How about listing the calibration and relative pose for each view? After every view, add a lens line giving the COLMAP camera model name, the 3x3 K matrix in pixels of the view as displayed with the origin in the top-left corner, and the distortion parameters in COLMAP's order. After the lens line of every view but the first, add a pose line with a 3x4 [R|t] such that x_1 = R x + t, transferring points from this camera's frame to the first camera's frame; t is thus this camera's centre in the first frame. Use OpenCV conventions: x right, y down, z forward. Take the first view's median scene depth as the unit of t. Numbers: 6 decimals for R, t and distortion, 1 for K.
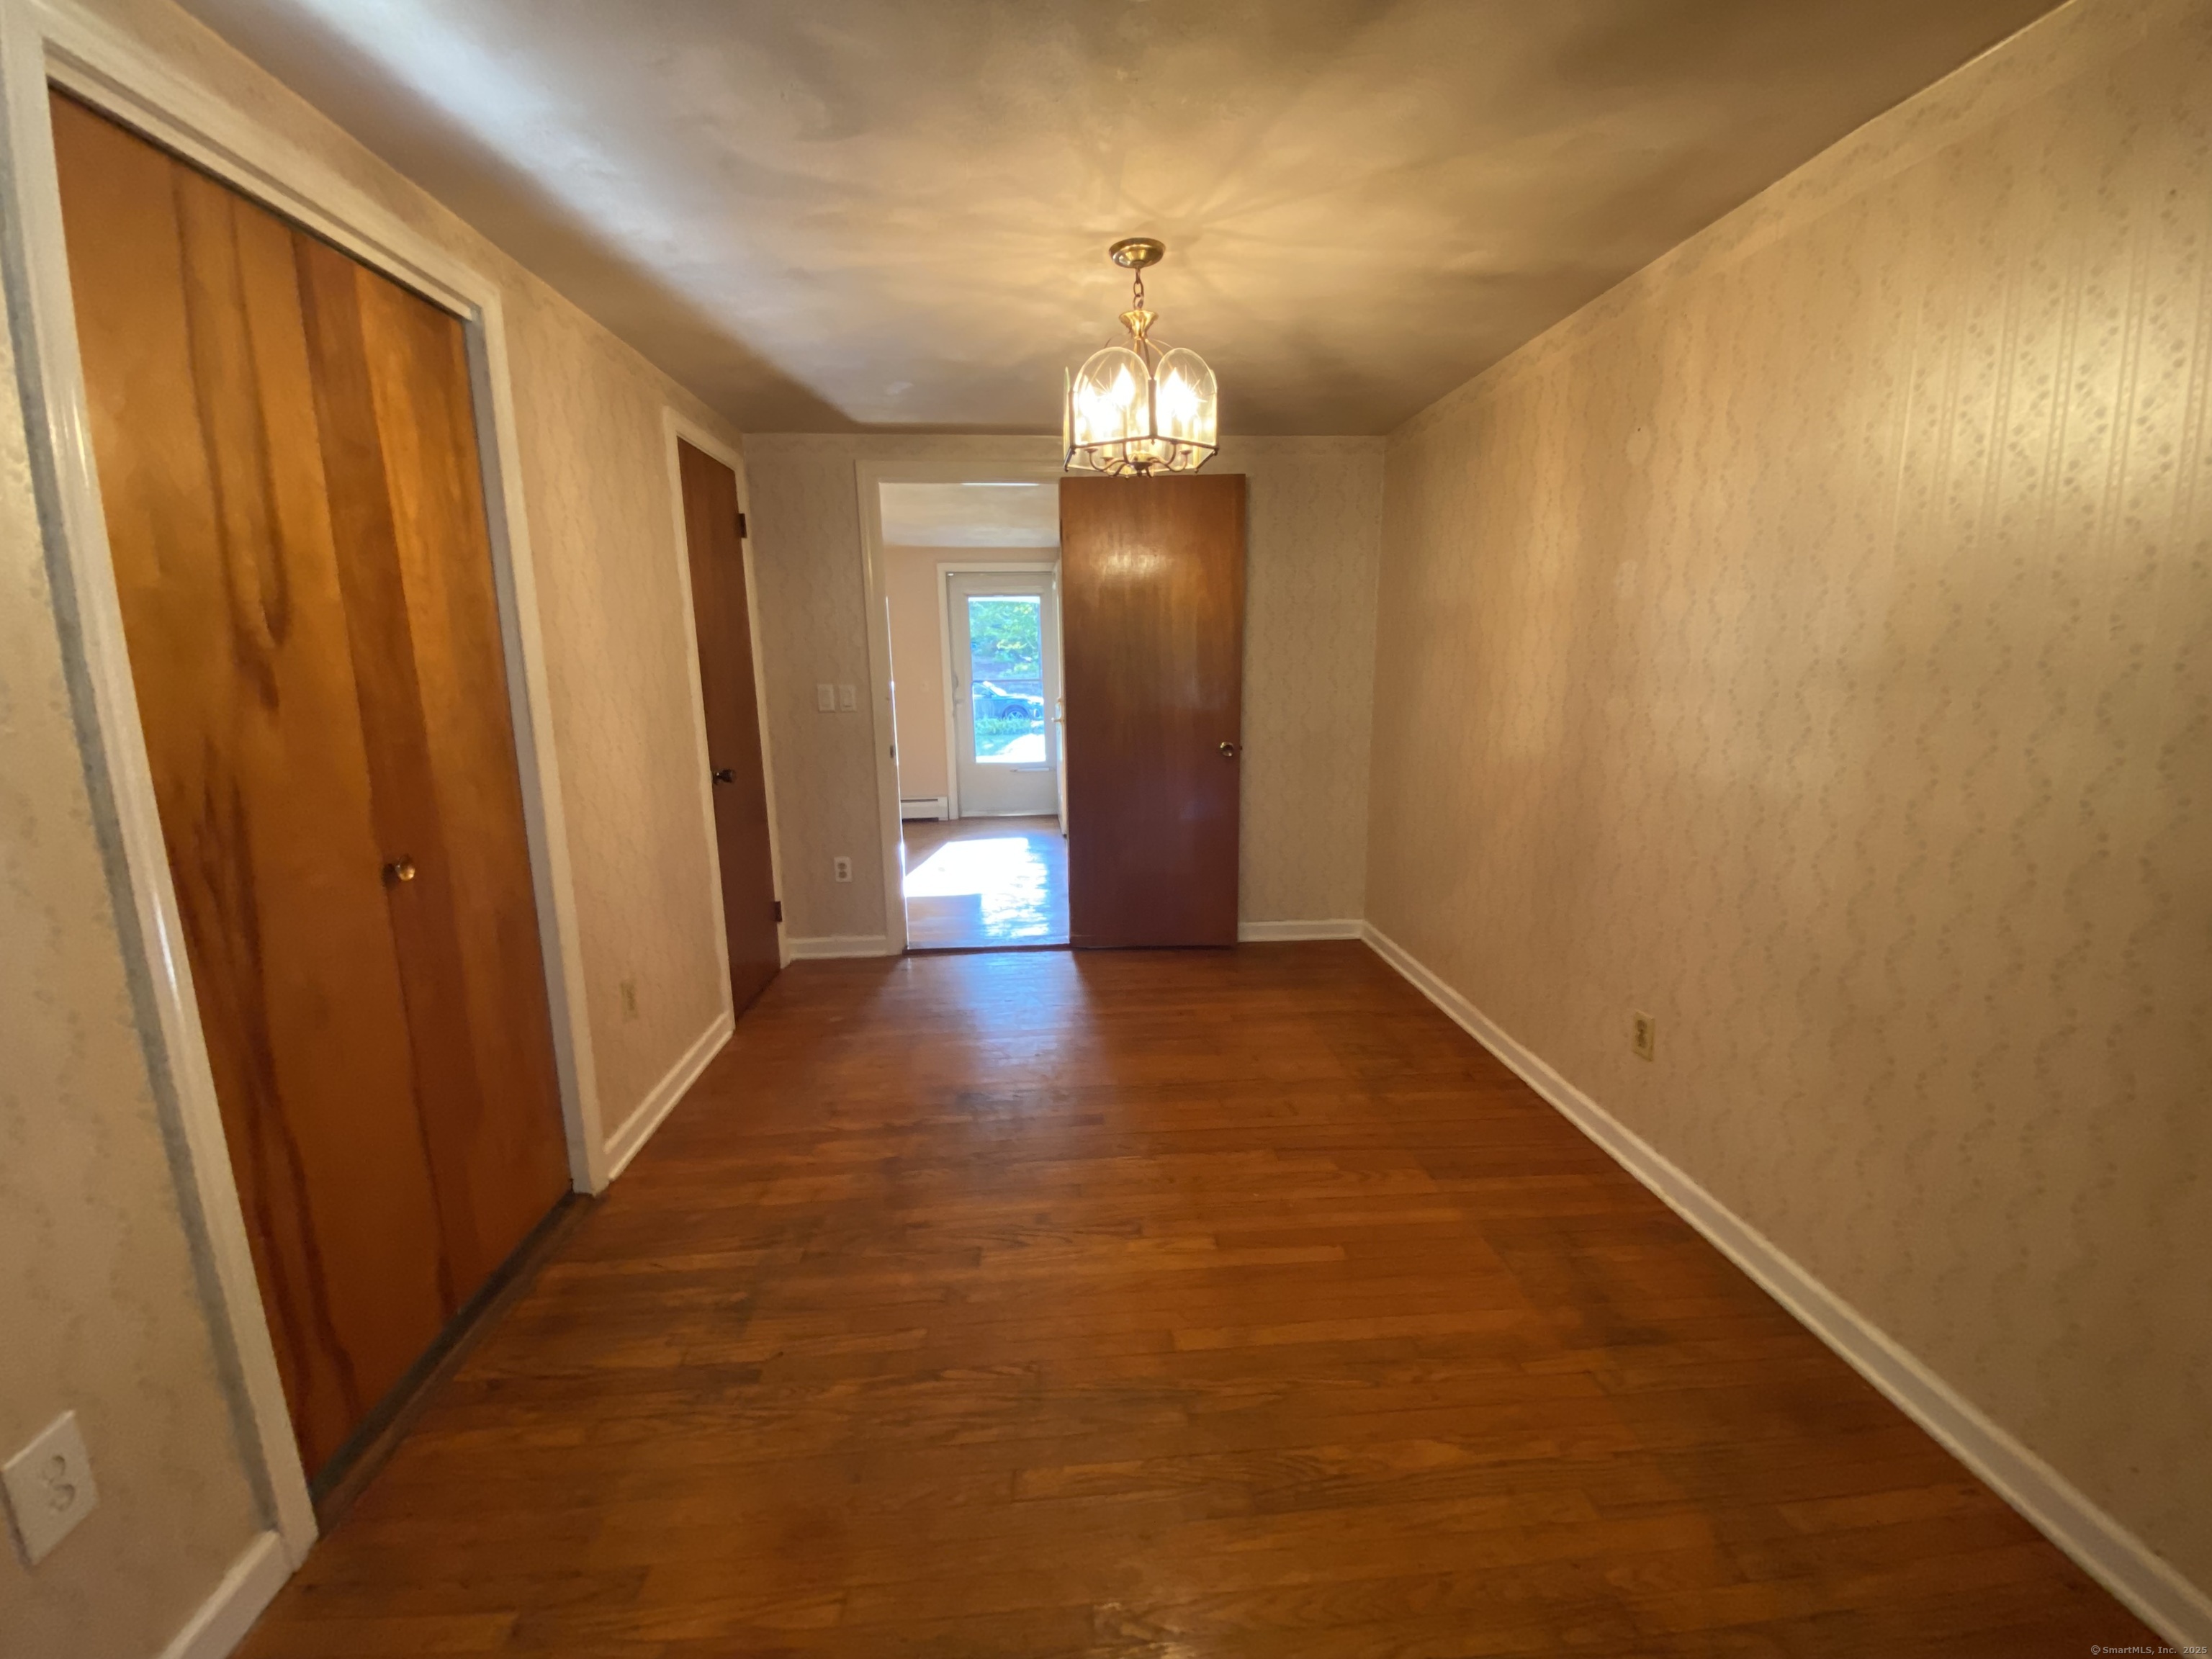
lens RADIAL K [[896.5, 0, 1109.6], [0, 896.5, 826.6], [0, 0, 1]] dist [0.064470, -0.038488]
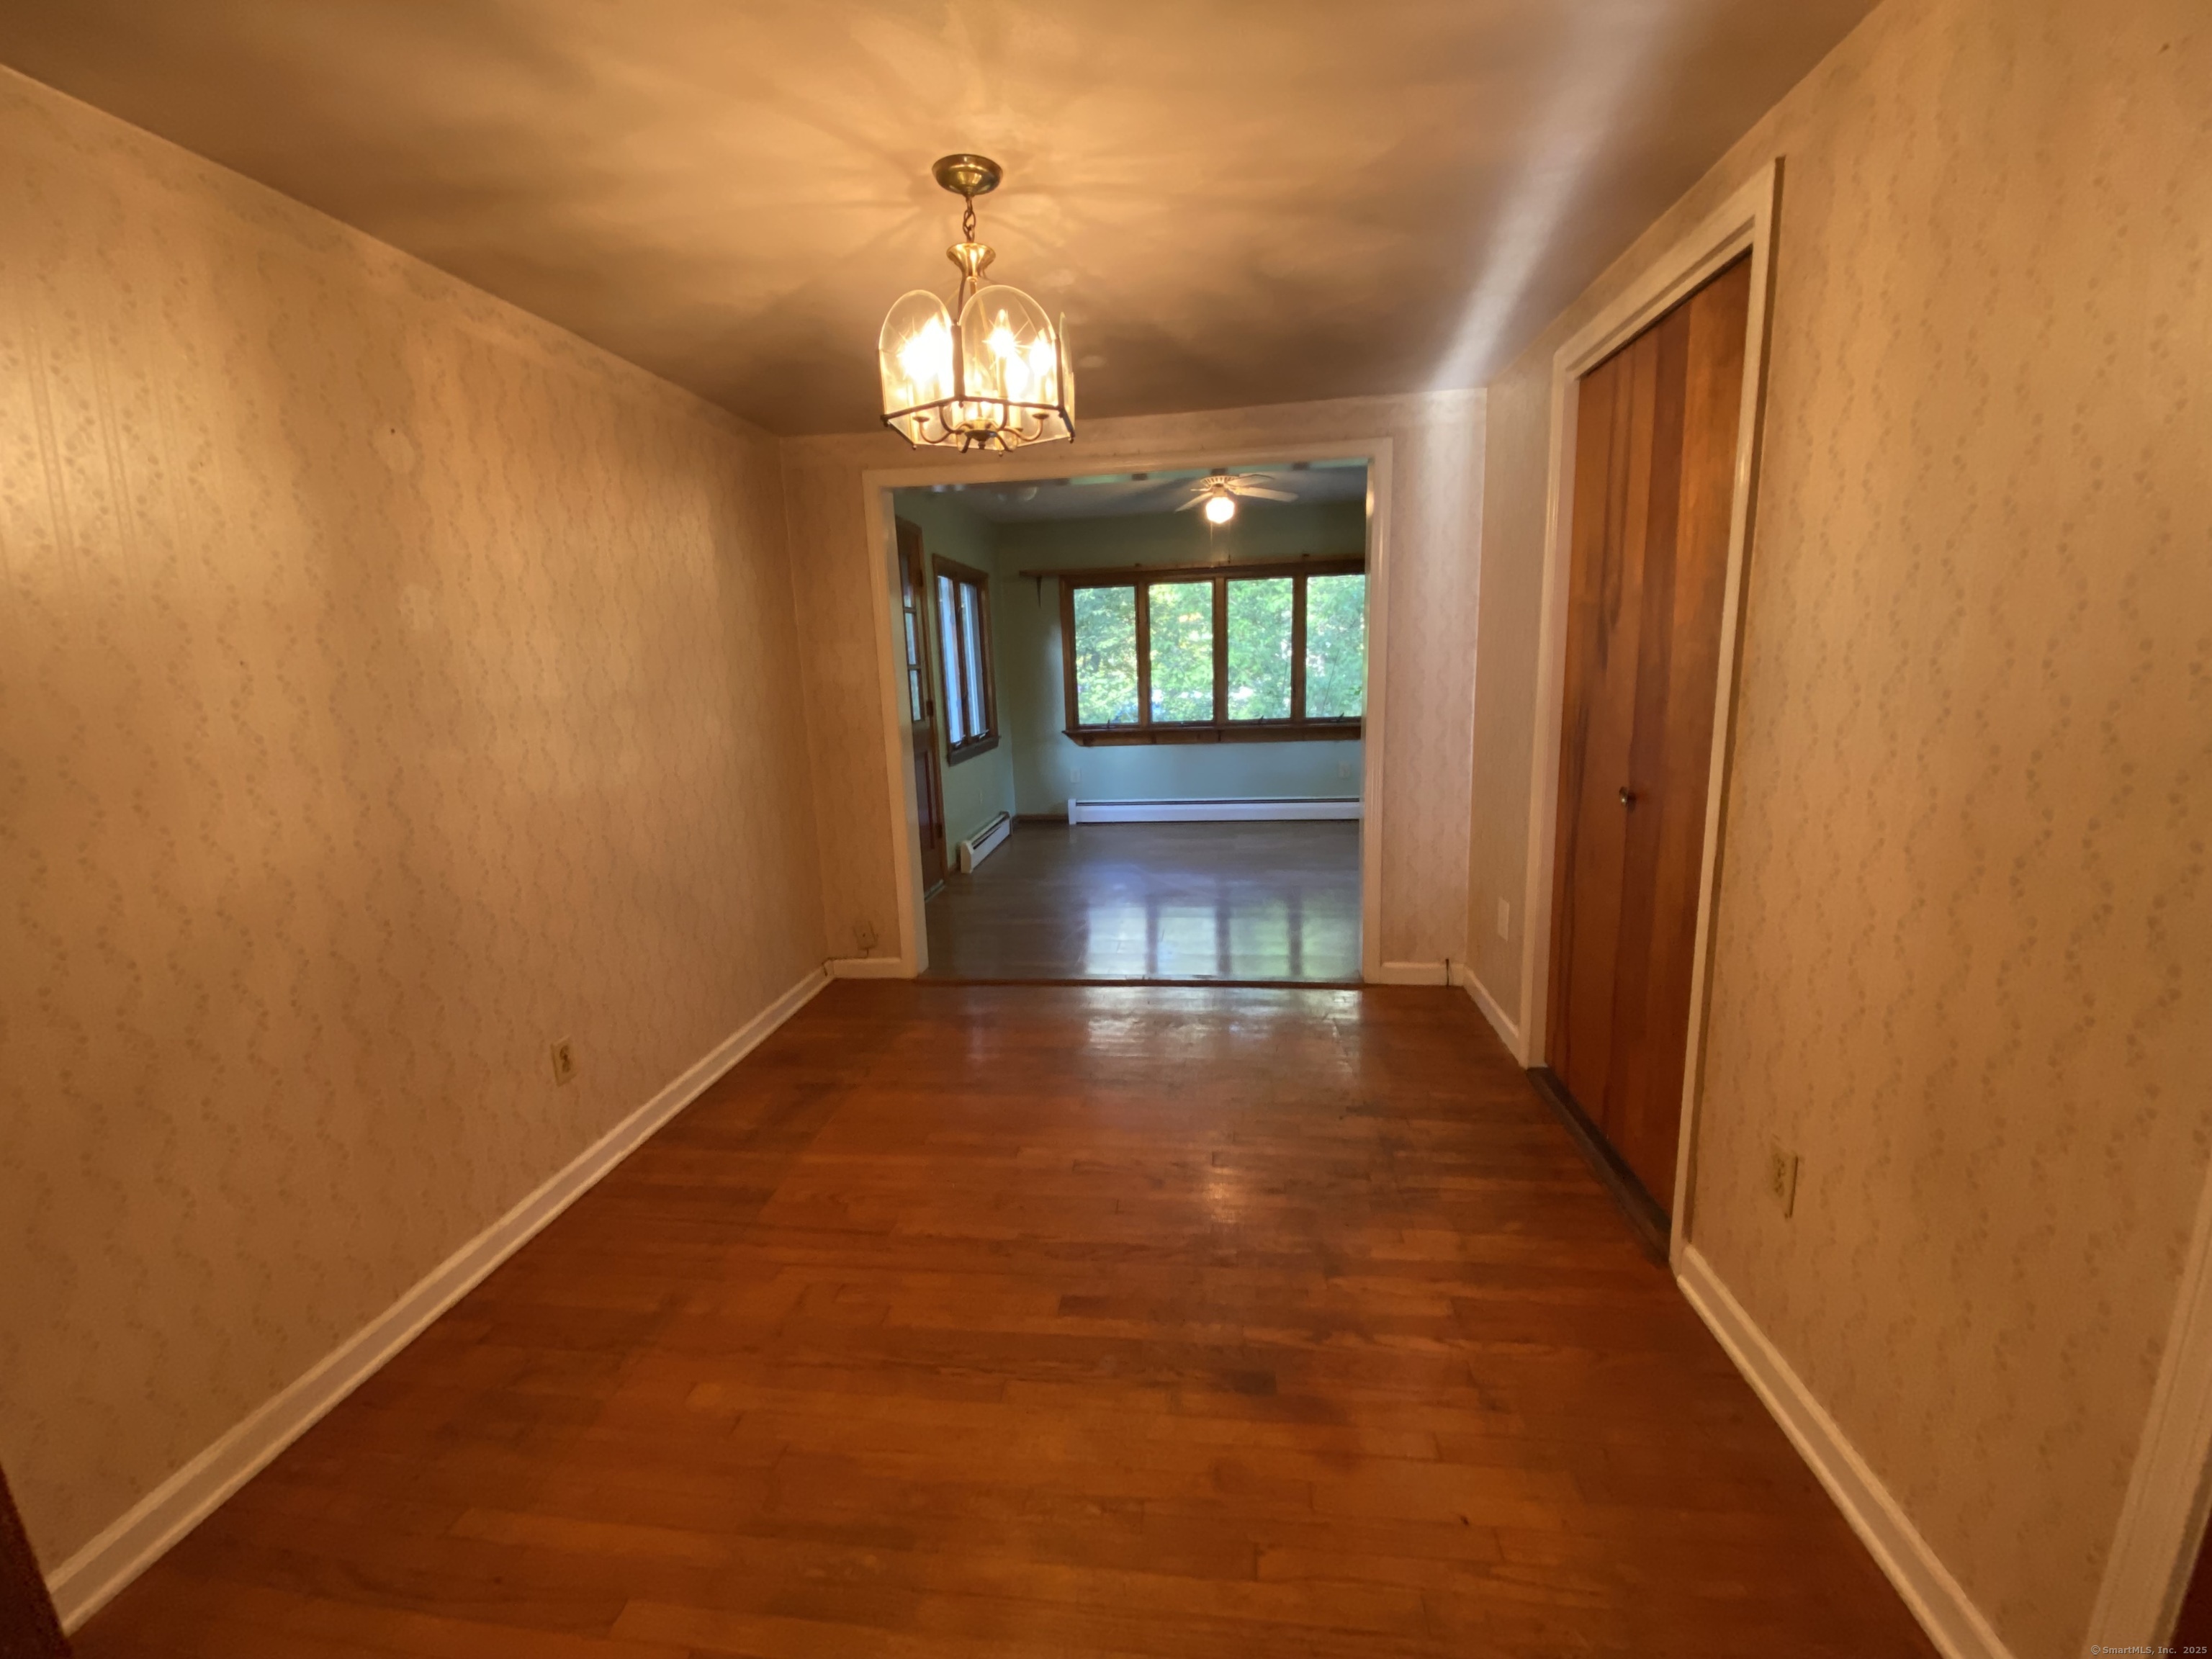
lens RADIAL K [[903.6, 0, 1093.9], [0, 903.6, 836.7], [0, 0, 1]] dist [0.030157, -0.021186]
pose [[-0.975949, 0.009147, 0.217809, -0.212809], [0.089375, 0.928082, 0.361491, -0.307428], [-0.198838, 0.372263, -0.906578, 1.636945]]
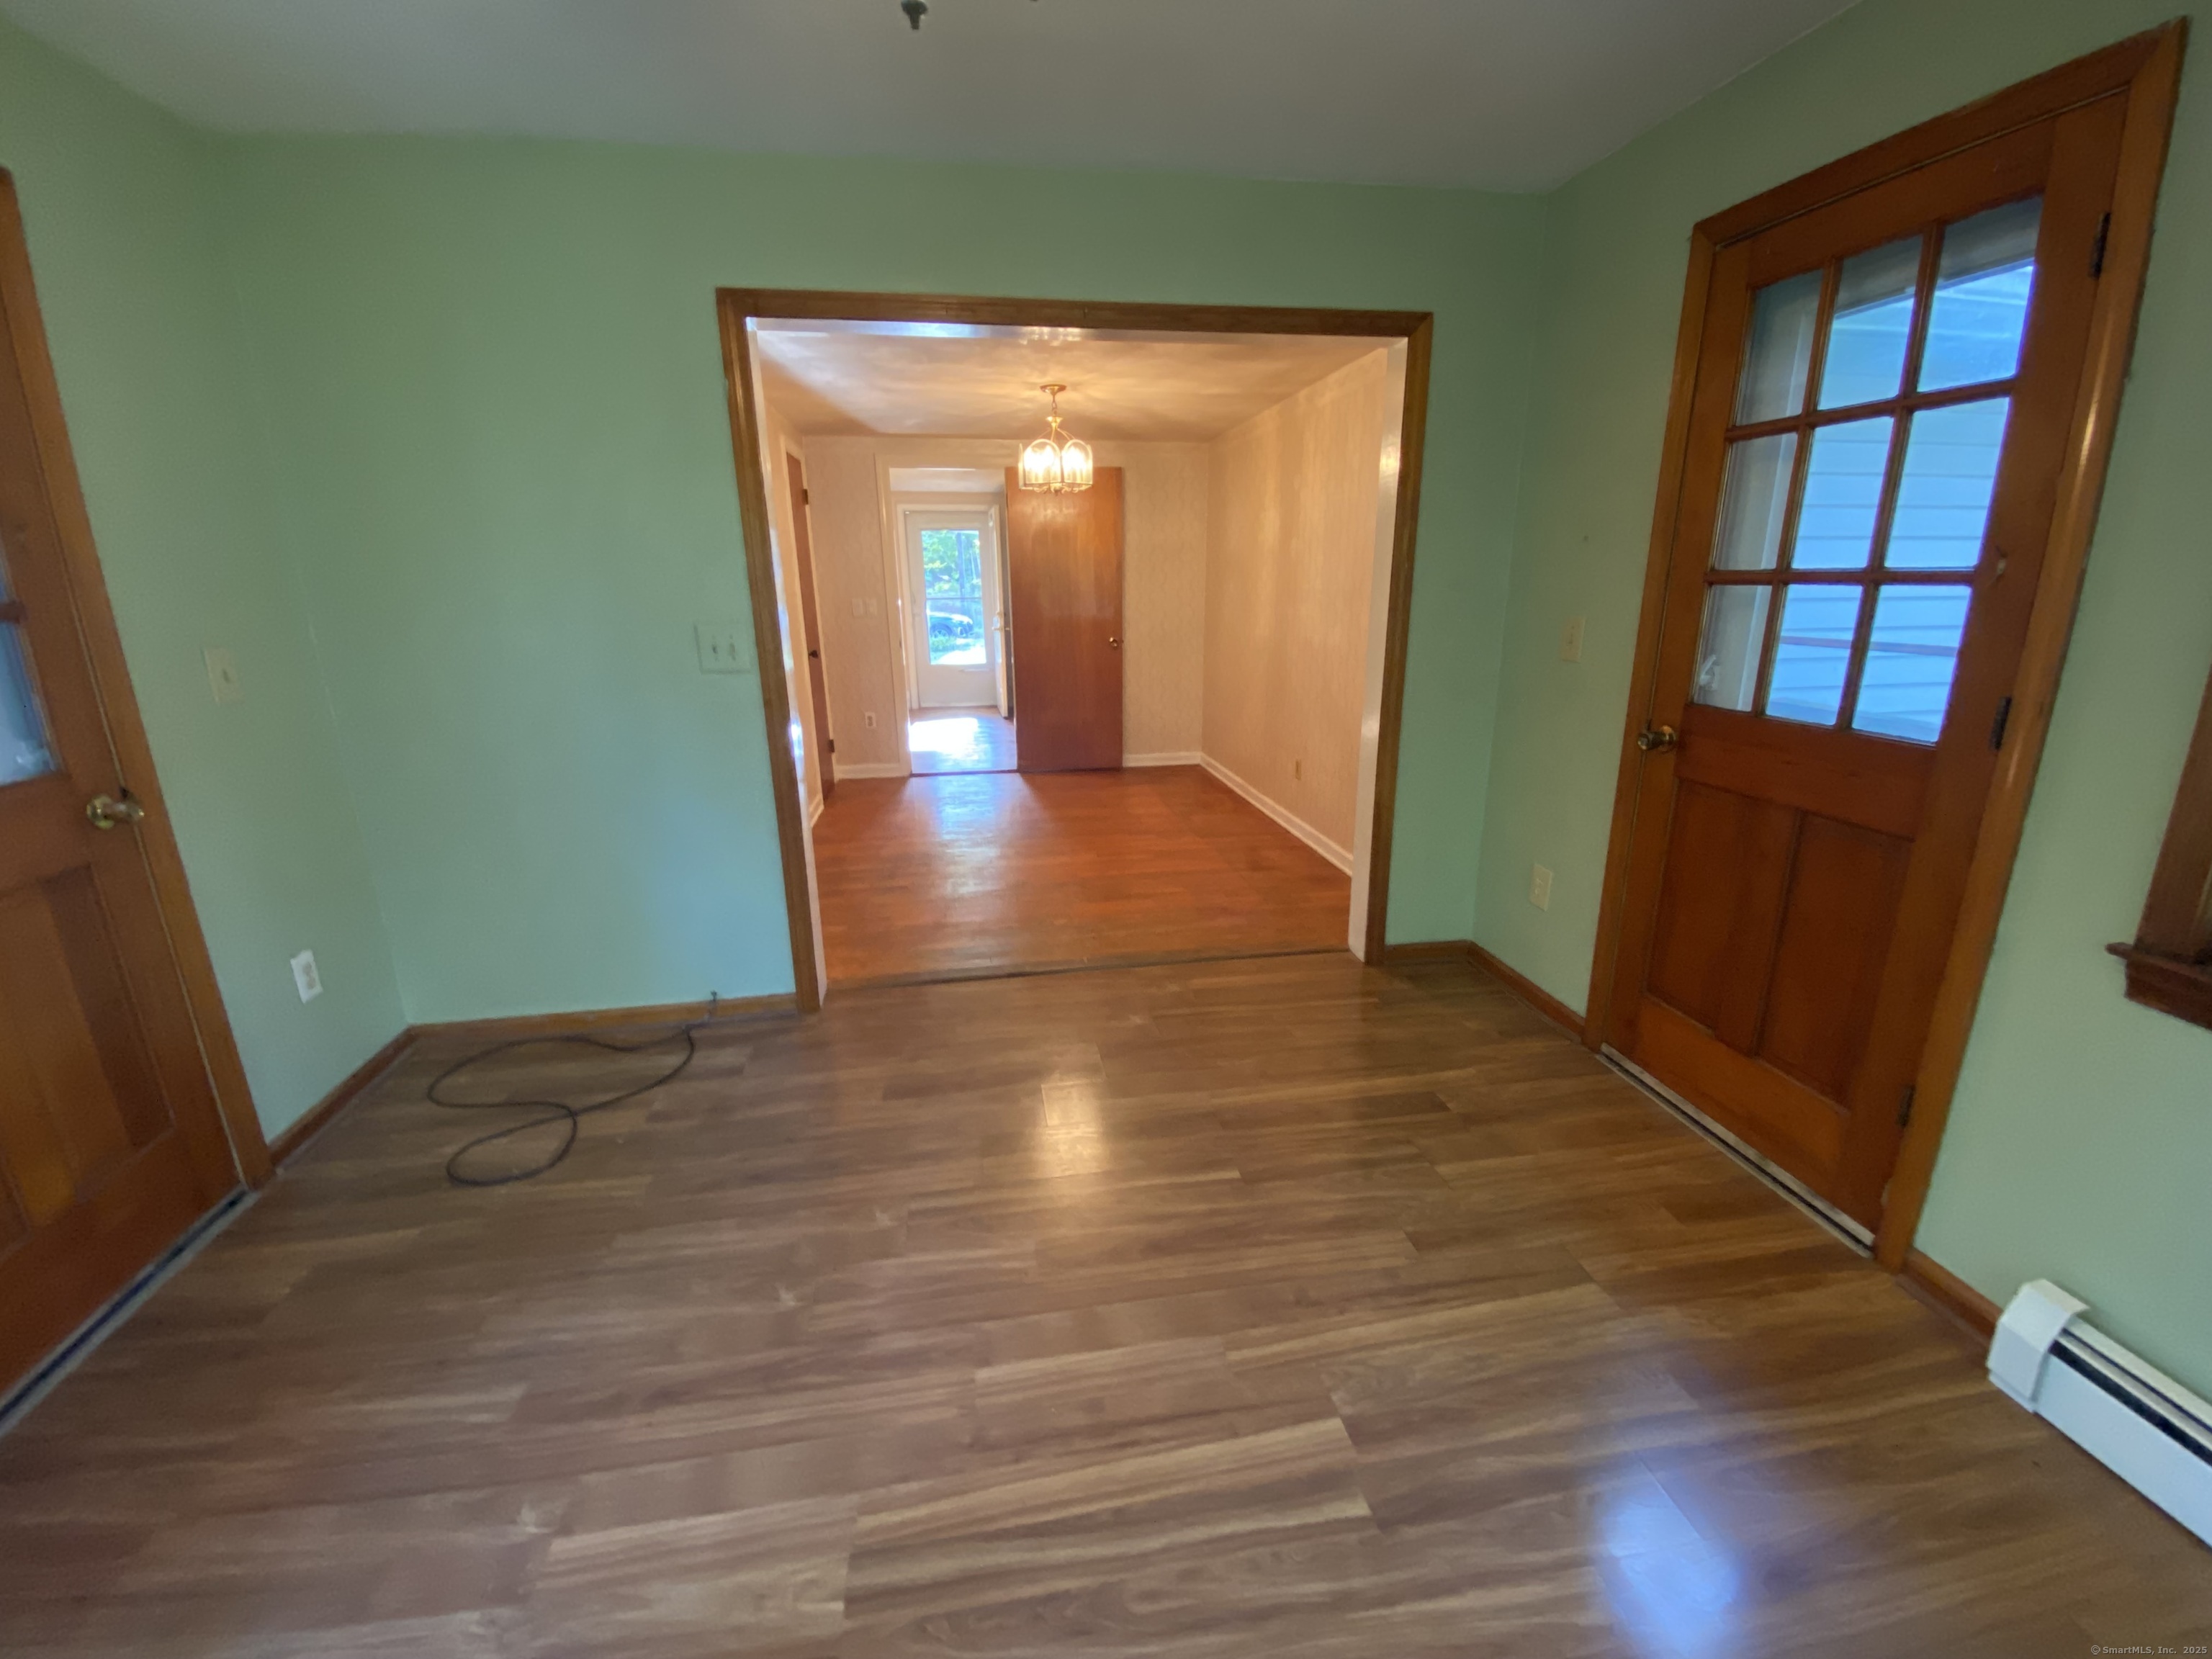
lens RADIAL K [[896.5, 0, 1109.6], [0, 896.5, 826.6], [0, 0, 1]] dist [0.064470, -0.038488]
pose [[0.996123, -0.019195, 0.085851, -0.034534], [0.011909, 0.996345, 0.084582, 0.173204], [-0.087160, -0.083231, 0.992711, -1.007650]]
